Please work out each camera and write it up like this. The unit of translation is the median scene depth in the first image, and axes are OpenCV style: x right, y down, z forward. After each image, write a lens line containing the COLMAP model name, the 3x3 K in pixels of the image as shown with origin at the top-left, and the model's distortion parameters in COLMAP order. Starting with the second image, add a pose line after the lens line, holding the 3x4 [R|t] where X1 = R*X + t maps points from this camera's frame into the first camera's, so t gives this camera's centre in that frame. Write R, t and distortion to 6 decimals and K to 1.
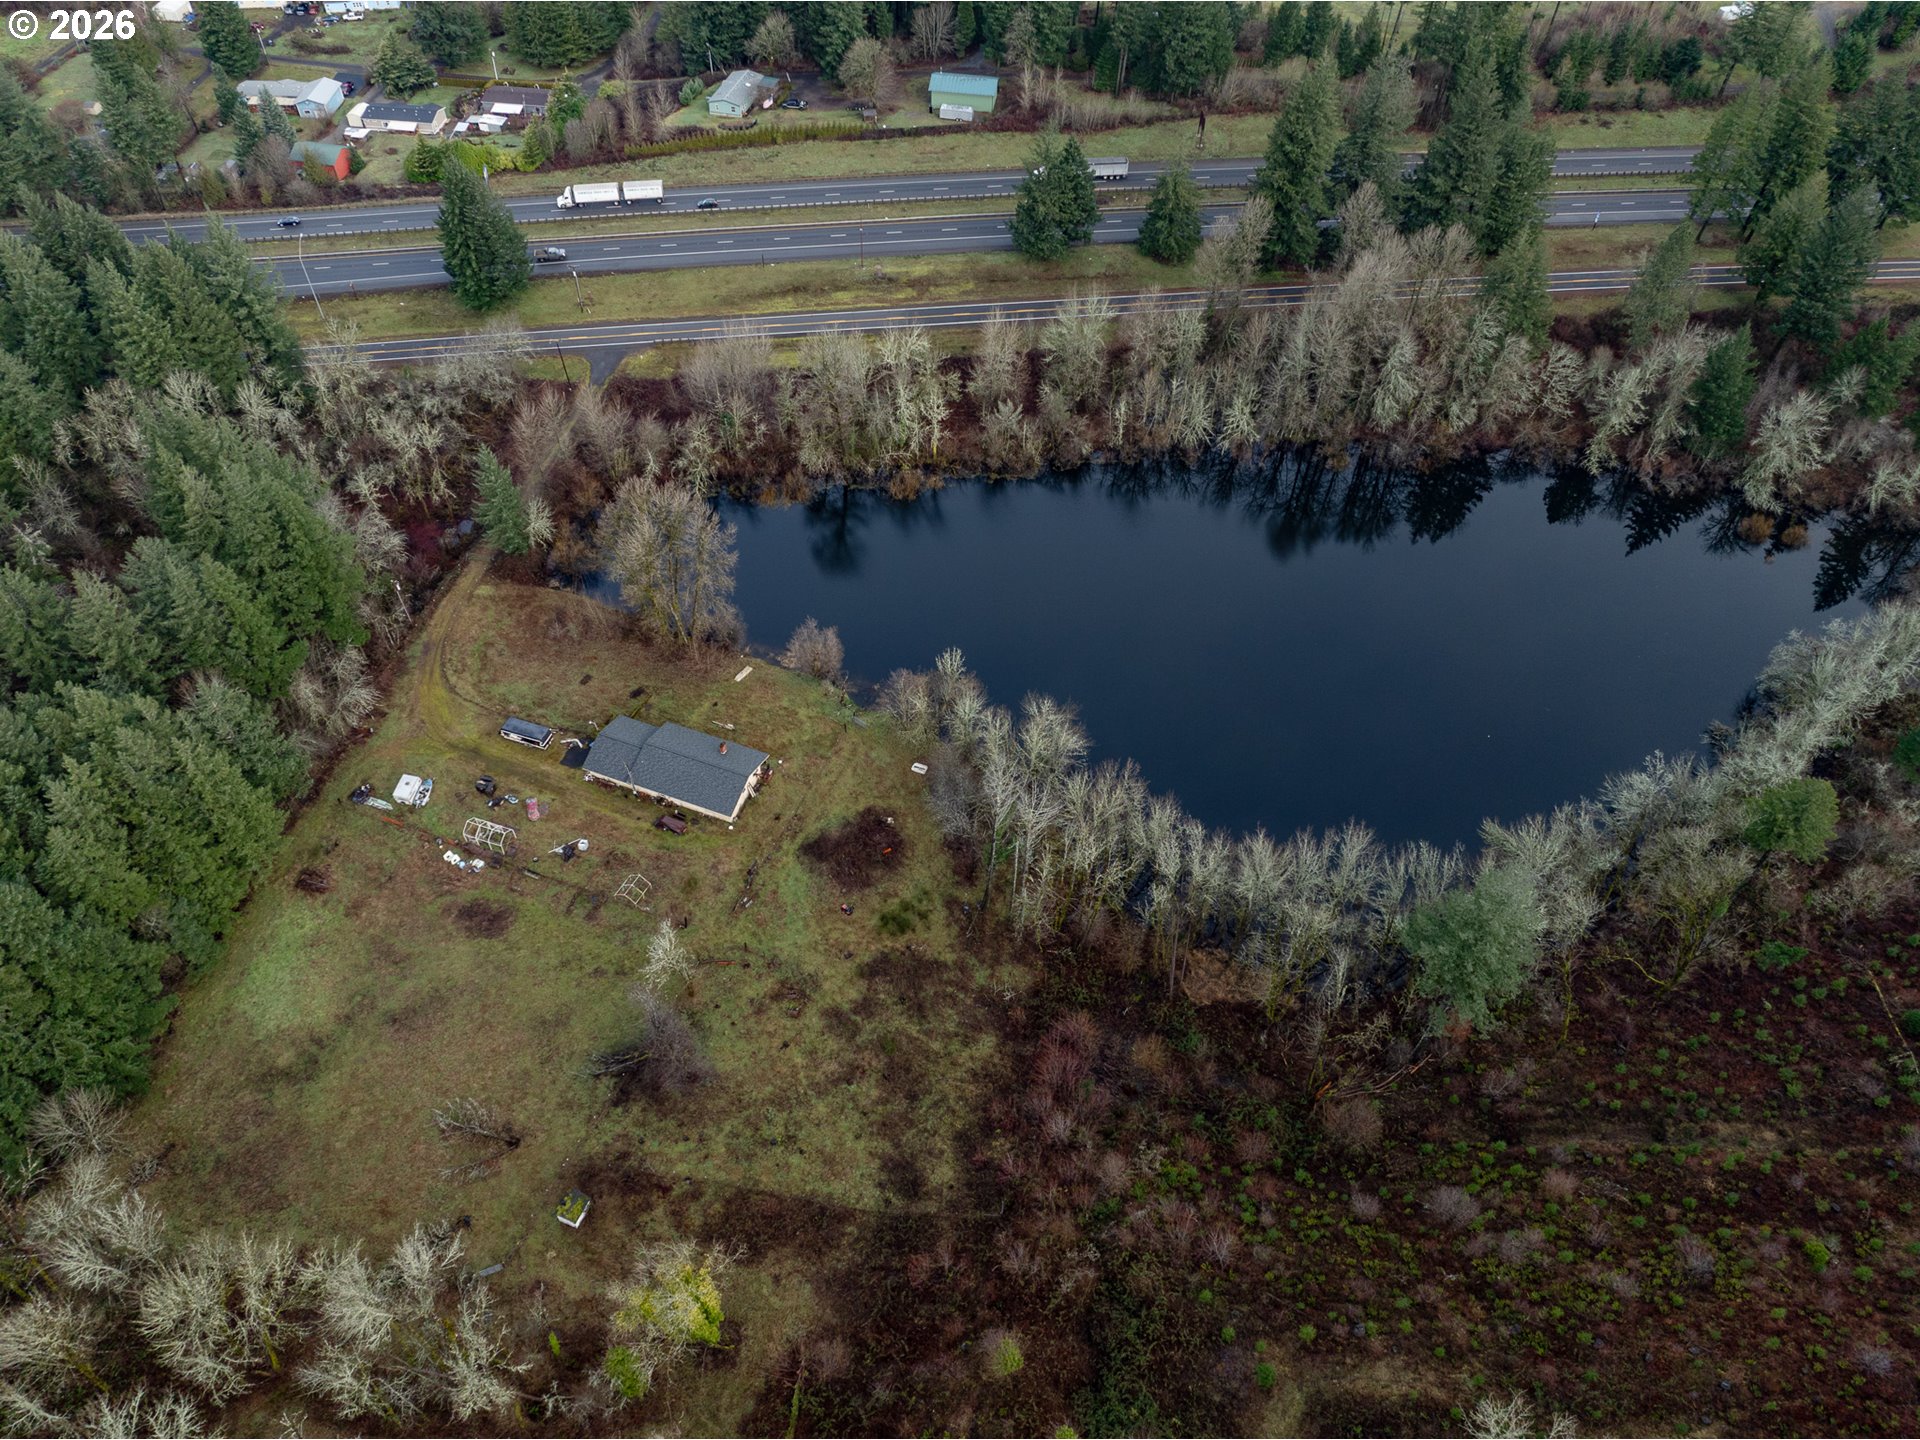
lens RADIAL K [[1346.7, 0, 964.7], [0, 1346.7, 723.0], [0, 0, 1]] dist [-0.046203, 0.018531]
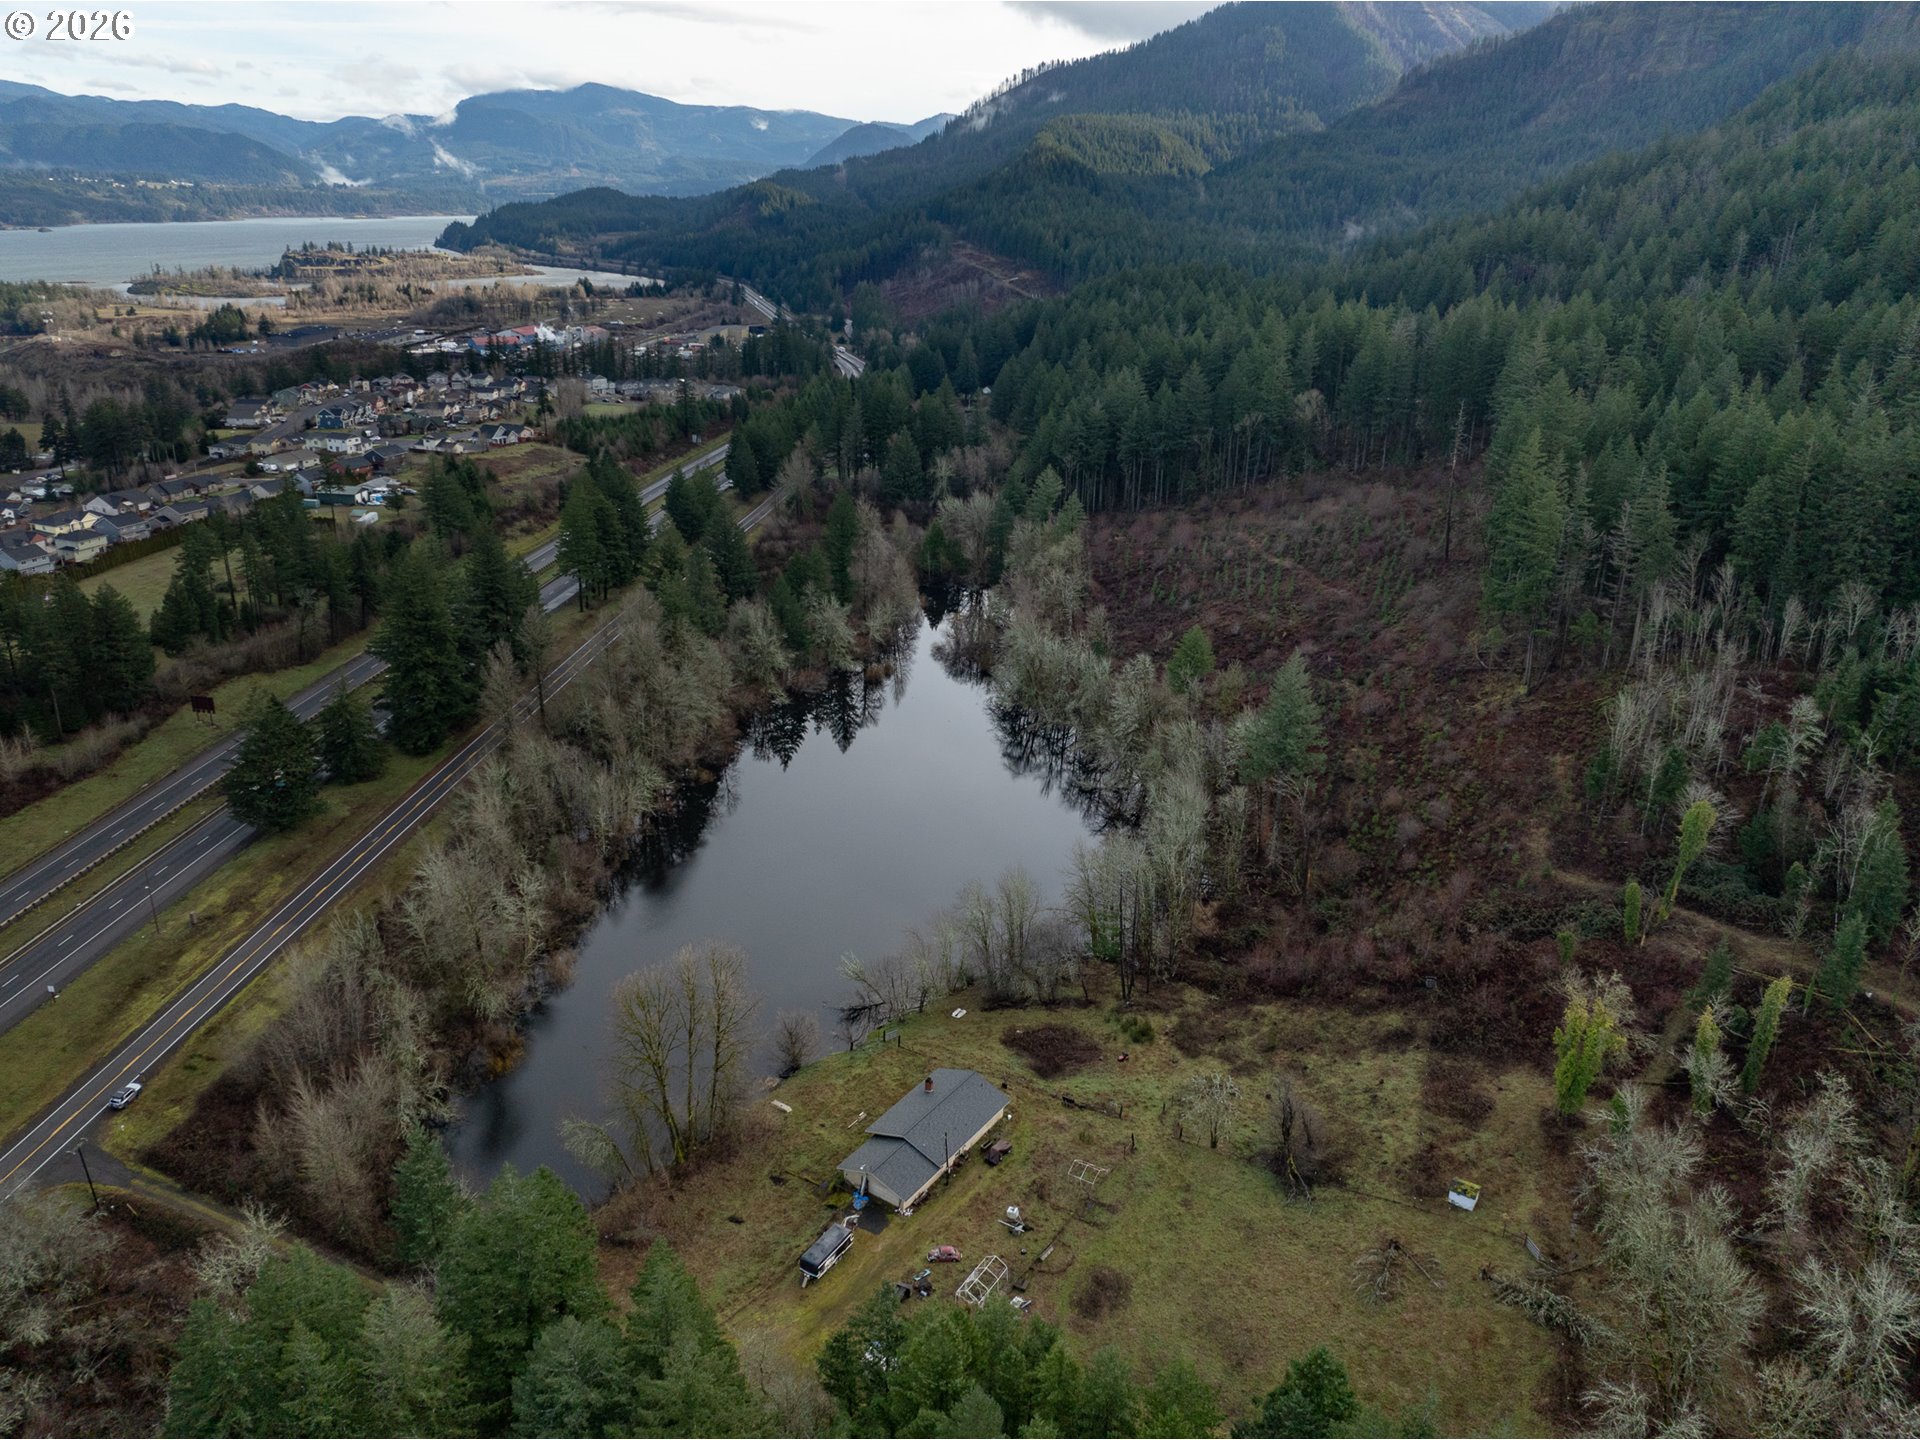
lens RADIAL K [[1346.7, 0, 964.7], [0, 1346.7, 723.0], [0, 0, 1]] dist [-0.046203, 0.018531]
pose [[0.227078, -0.372184, 0.899953, -0.717695], [0.731887, 0.674852, 0.094421, -0.173011], [-0.642477, 0.637223, 0.425641, 0.328683]]
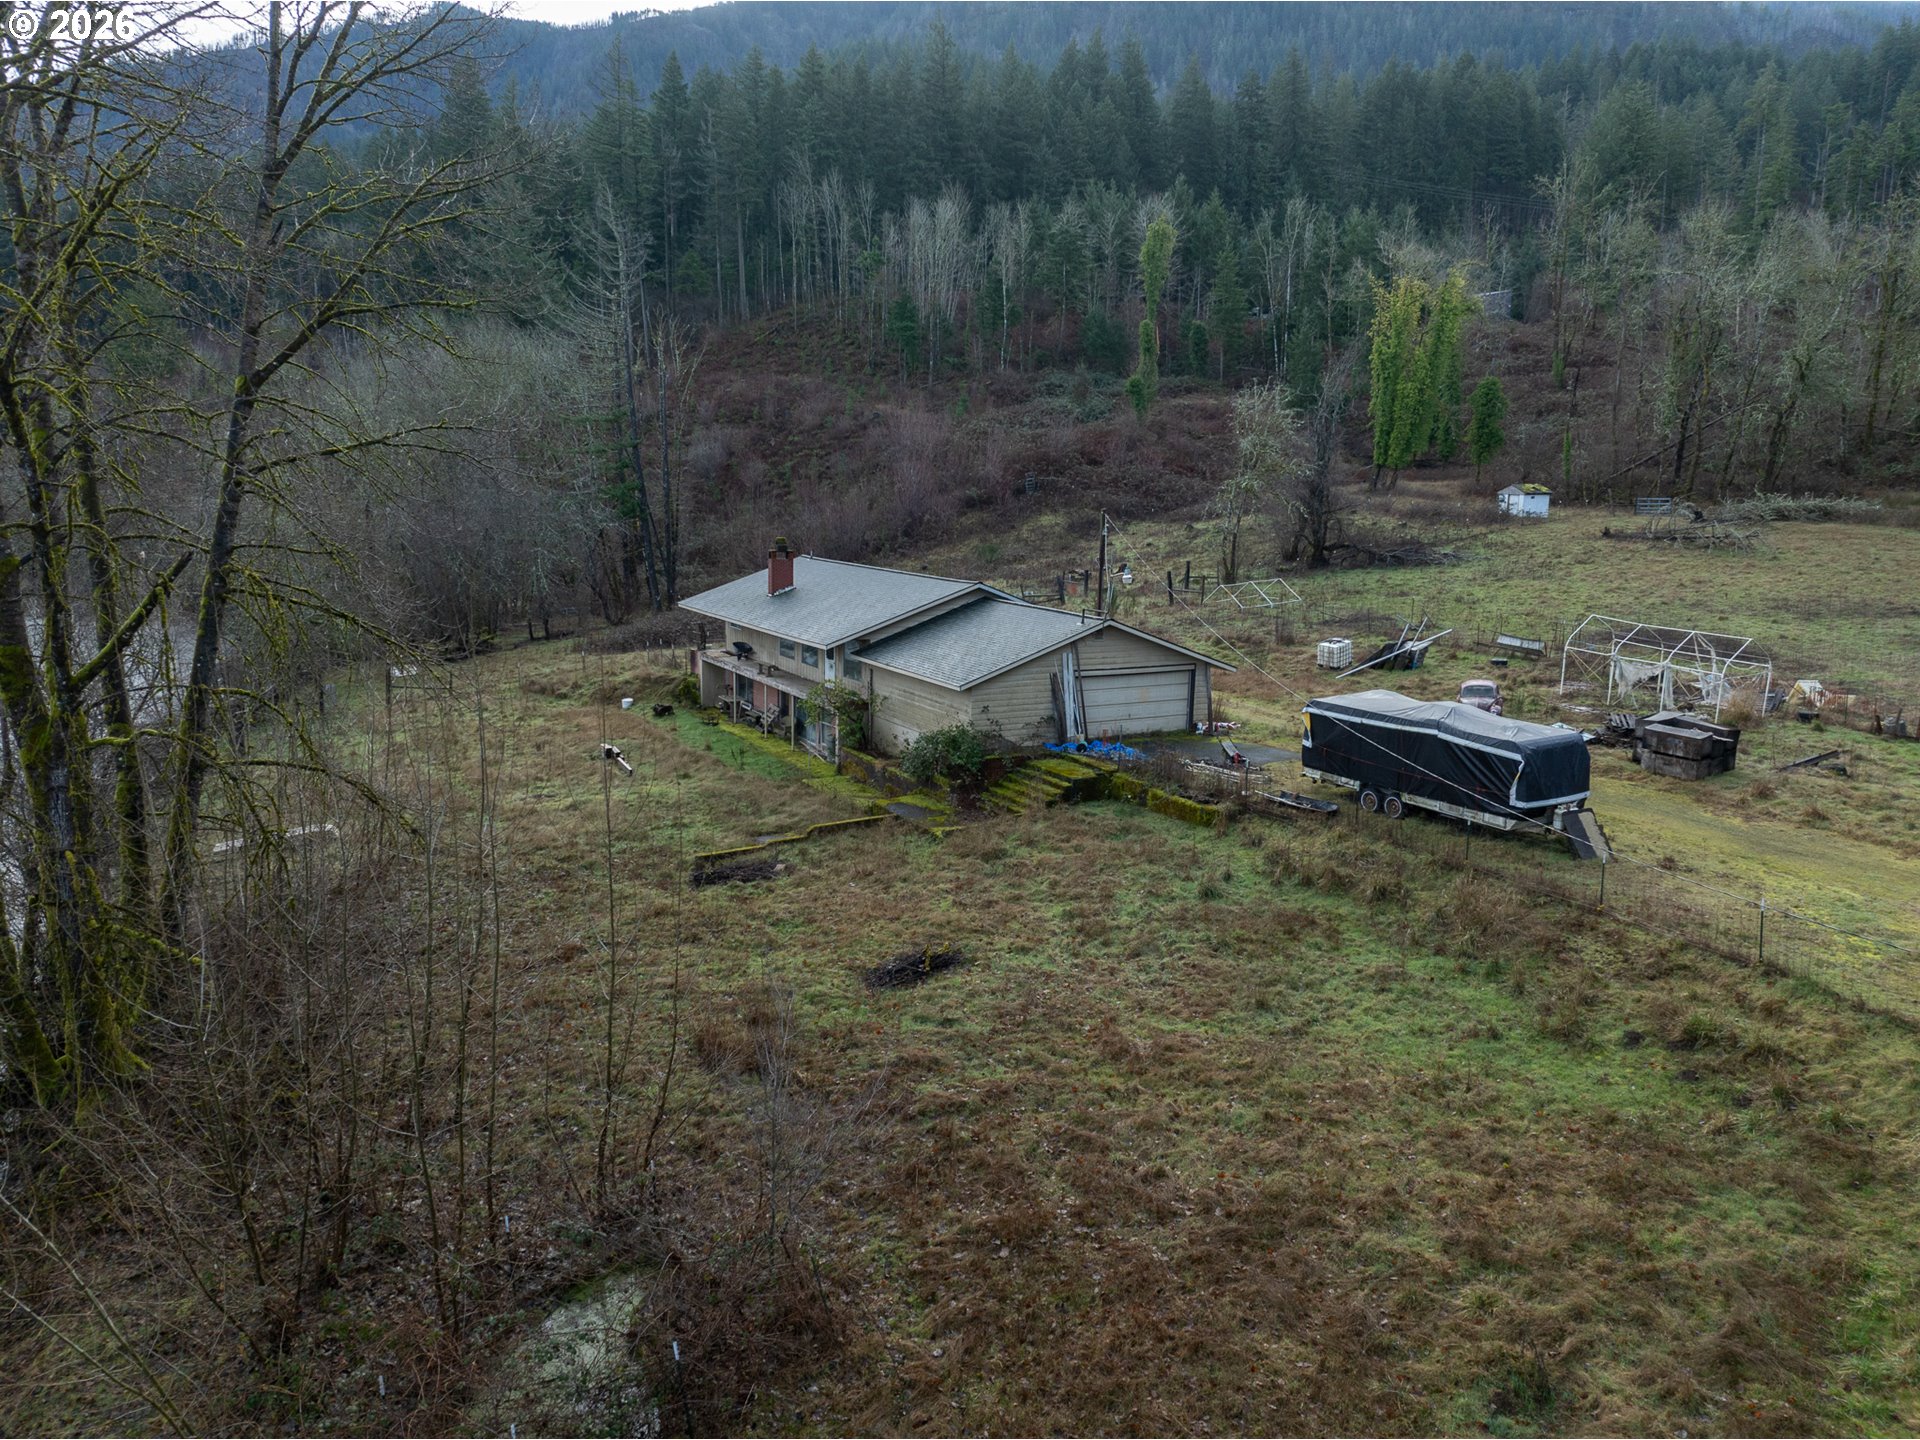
lens RADIAL K [[1346.7, 0, 964.7], [0, 1346.7, 723.0], [0, 0, 1]] dist [-0.046203, 0.018531]
pose [[-0.765604, -0.164731, 0.621863, -0.310870], [0.460042, 0.535505, 0.708234, -0.123186], [-0.449679, 0.828310, -0.334202, 0.861347]]
